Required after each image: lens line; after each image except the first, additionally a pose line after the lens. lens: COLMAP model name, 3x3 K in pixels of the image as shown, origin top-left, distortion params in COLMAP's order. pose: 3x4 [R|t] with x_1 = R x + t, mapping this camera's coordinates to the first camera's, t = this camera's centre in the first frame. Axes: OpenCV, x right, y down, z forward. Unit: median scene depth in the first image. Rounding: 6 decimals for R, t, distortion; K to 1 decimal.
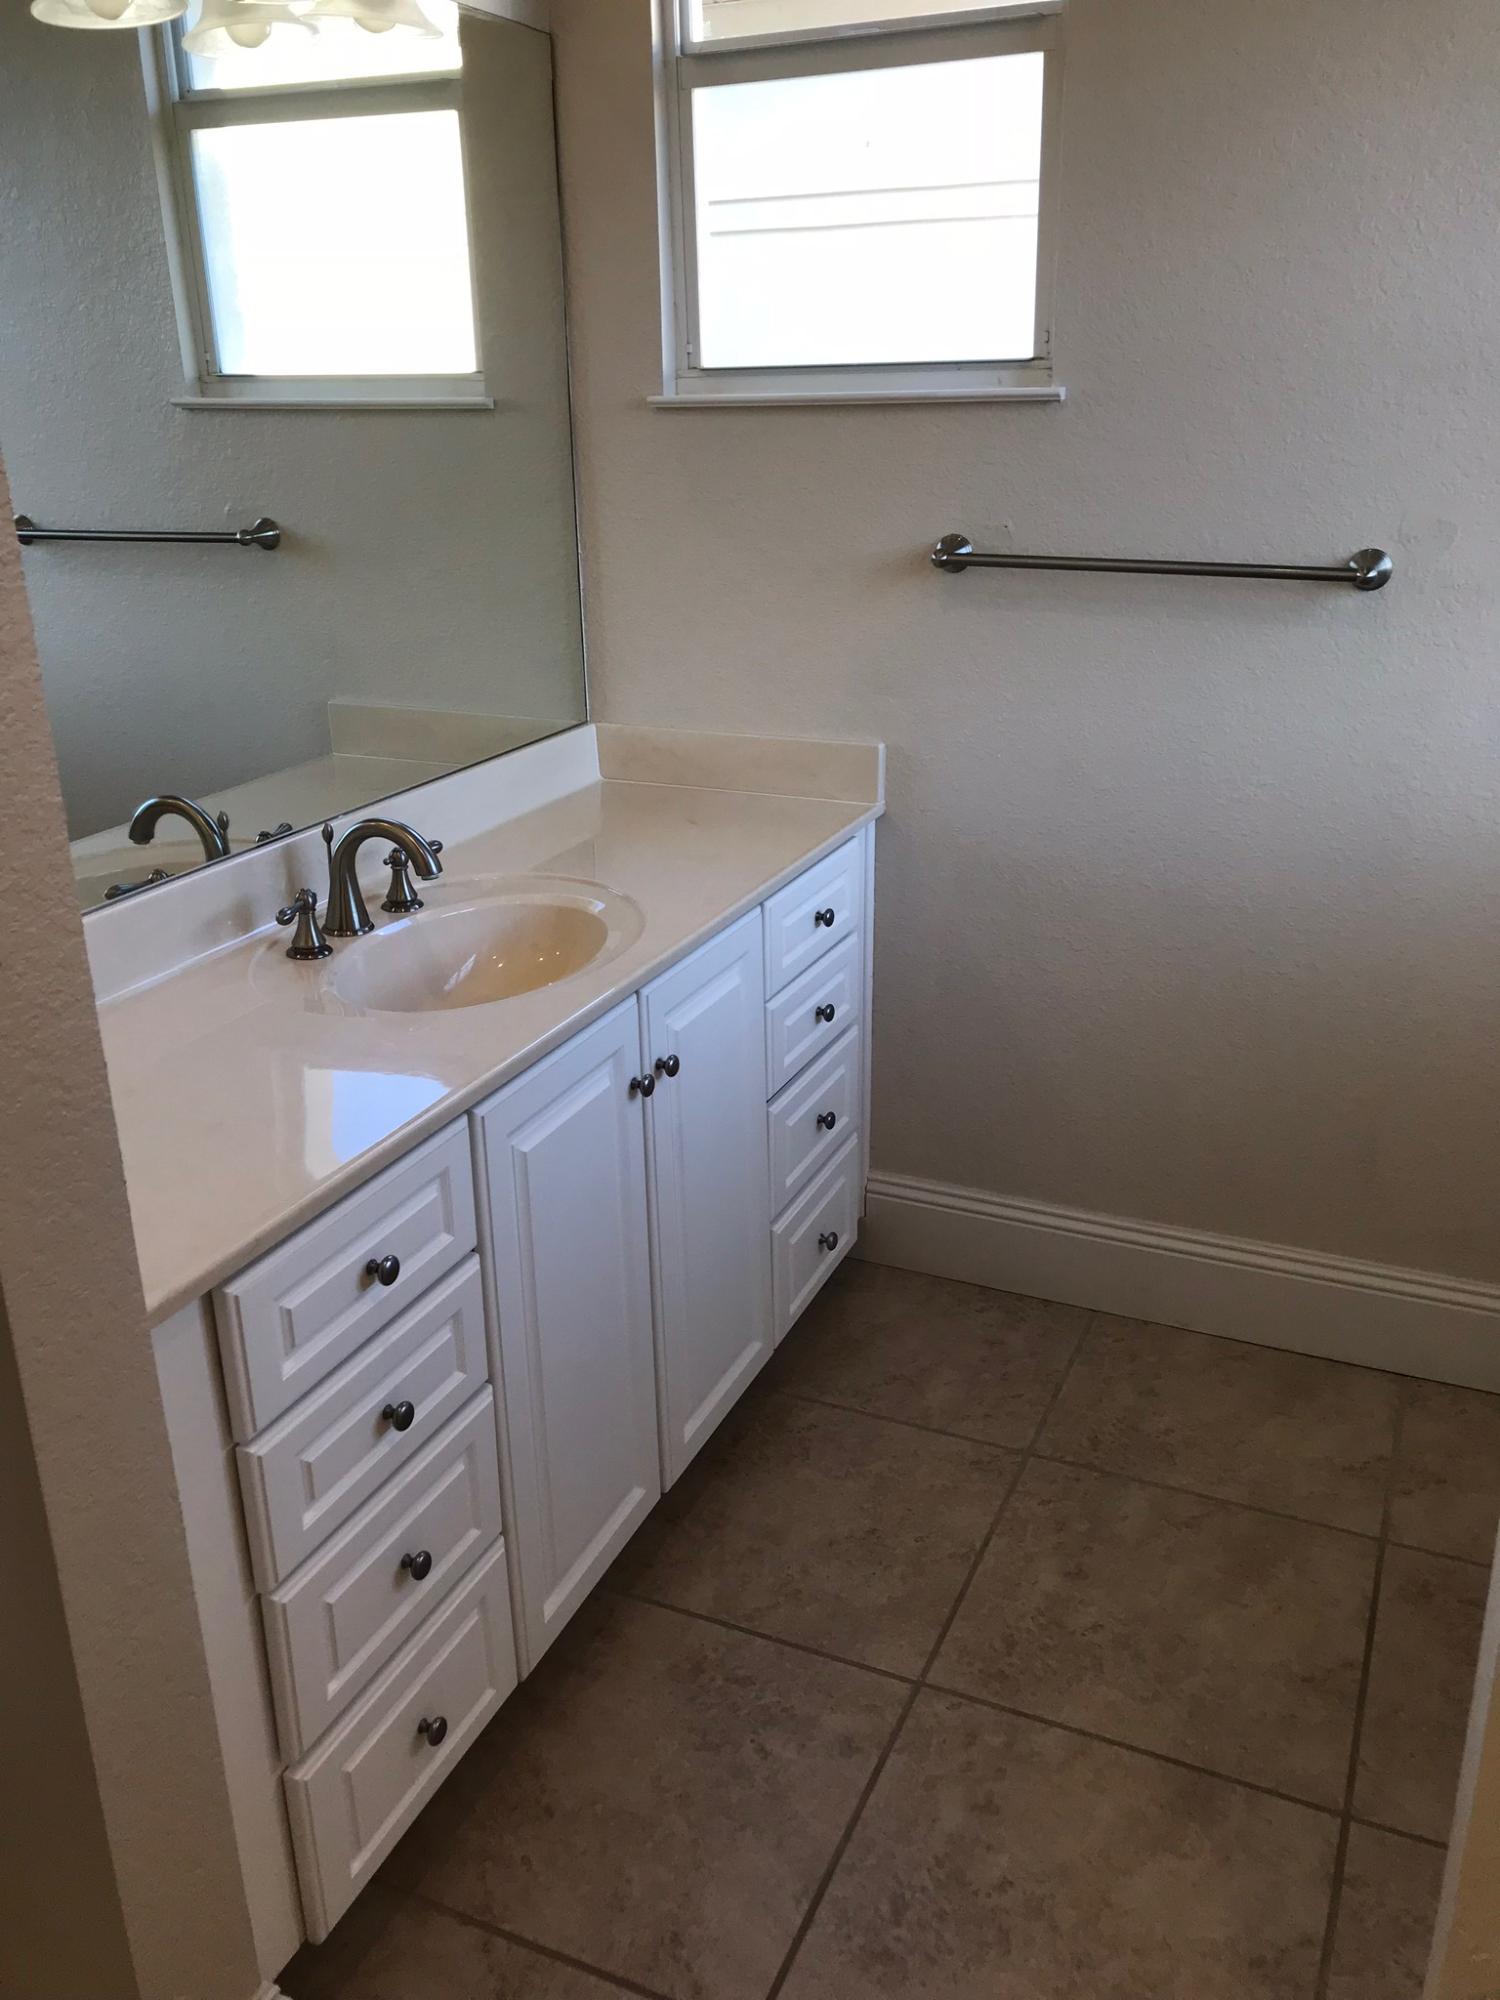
lens RADIAL K [[1650.2, 0, 745.3], [0, 1650.2, 983.9], [0, 0, 1]] dist [0.035301, -0.021427]
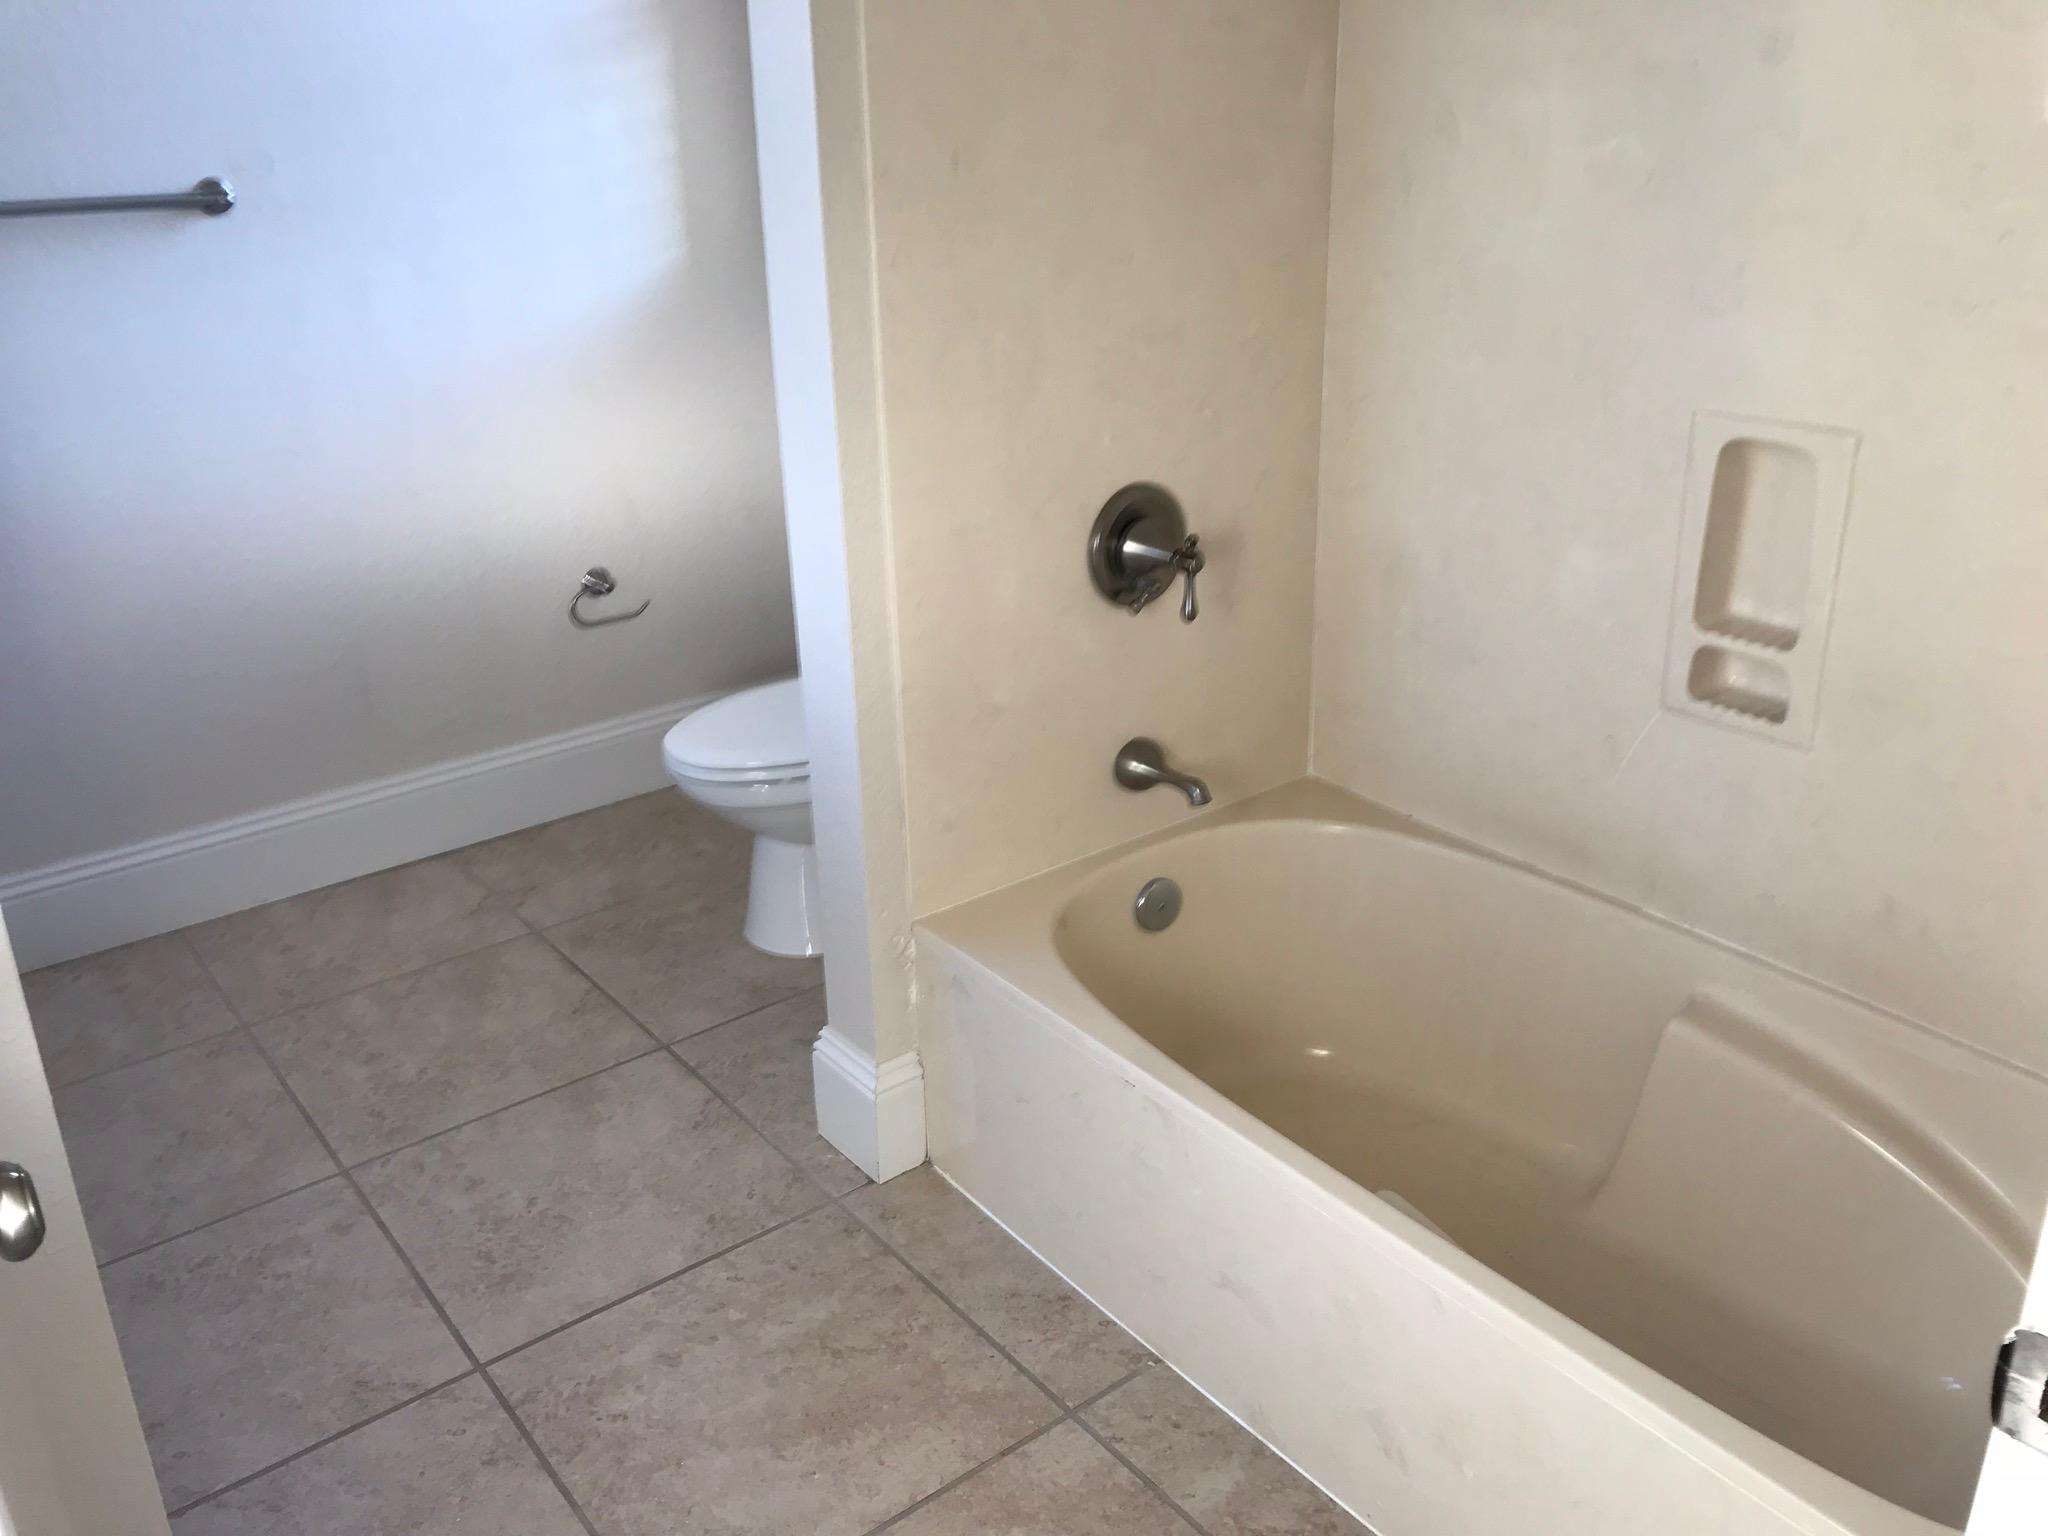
lens RADIAL K [[1689.8, 0, 1030.7], [0, 1689.8, 750.4], [0, 0, 1]] dist [0.035301, -0.021427]
pose [[0.454800, -0.322257, 0.830246, -0.576647], [0.314416, 0.930308, 0.188862, 0.081130], [-0.833247, 0.175148, 0.524427, -0.061659]]
